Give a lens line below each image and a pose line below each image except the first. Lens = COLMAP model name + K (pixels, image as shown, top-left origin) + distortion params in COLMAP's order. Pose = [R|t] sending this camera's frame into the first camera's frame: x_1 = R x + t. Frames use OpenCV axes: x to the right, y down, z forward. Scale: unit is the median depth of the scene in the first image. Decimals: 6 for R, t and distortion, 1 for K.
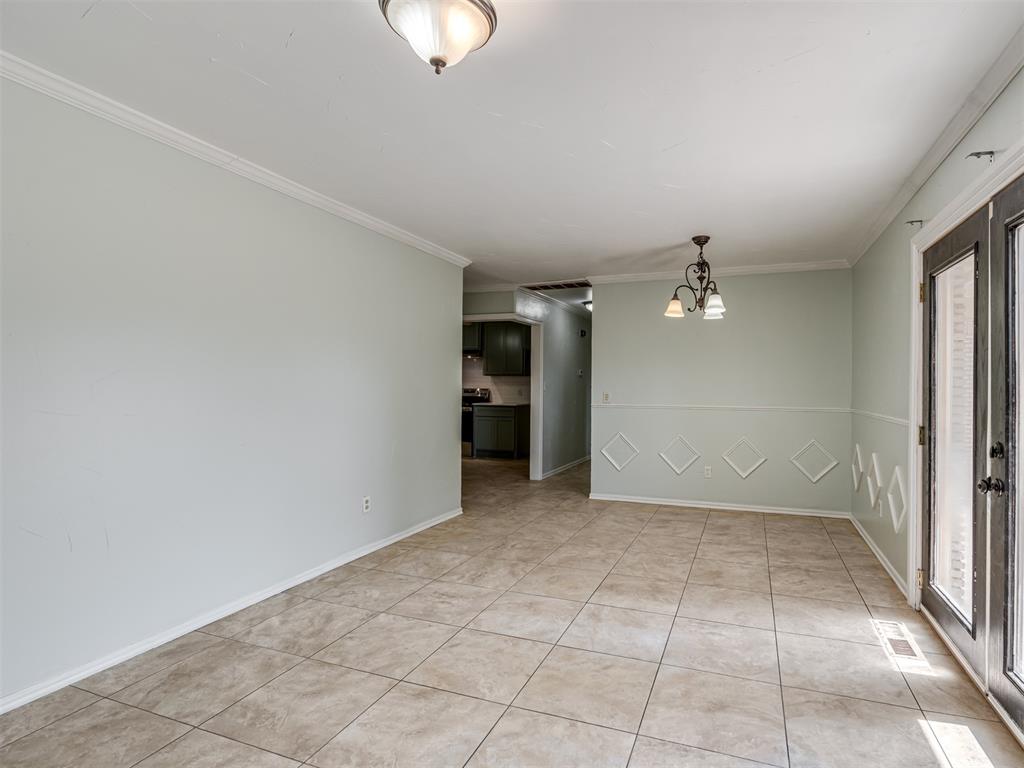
lens RADIAL K [[520.2, 0, 570.3], [0, 520.2, 383.8], [0, 0, 1]] dist [0.000360, 0.000816]
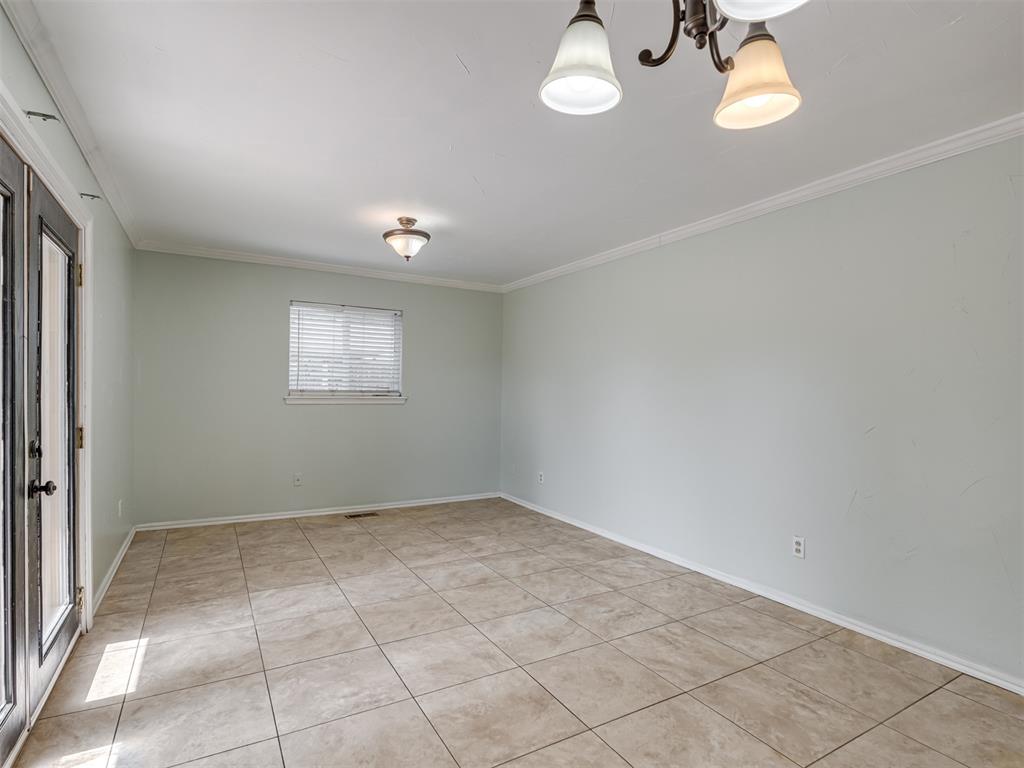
lens RADIAL K [[527.3, 0, 511.2], [0, 527.3, 399.4], [0, 0, 1]] dist [-0.007655, 0.006295]
pose [[-0.653428, -0.007719, -0.756950, 0.707006], [-0.019534, 0.999787, 0.006666, 0.011028], [0.756737, 0.019142, -0.653439, 1.641416]]
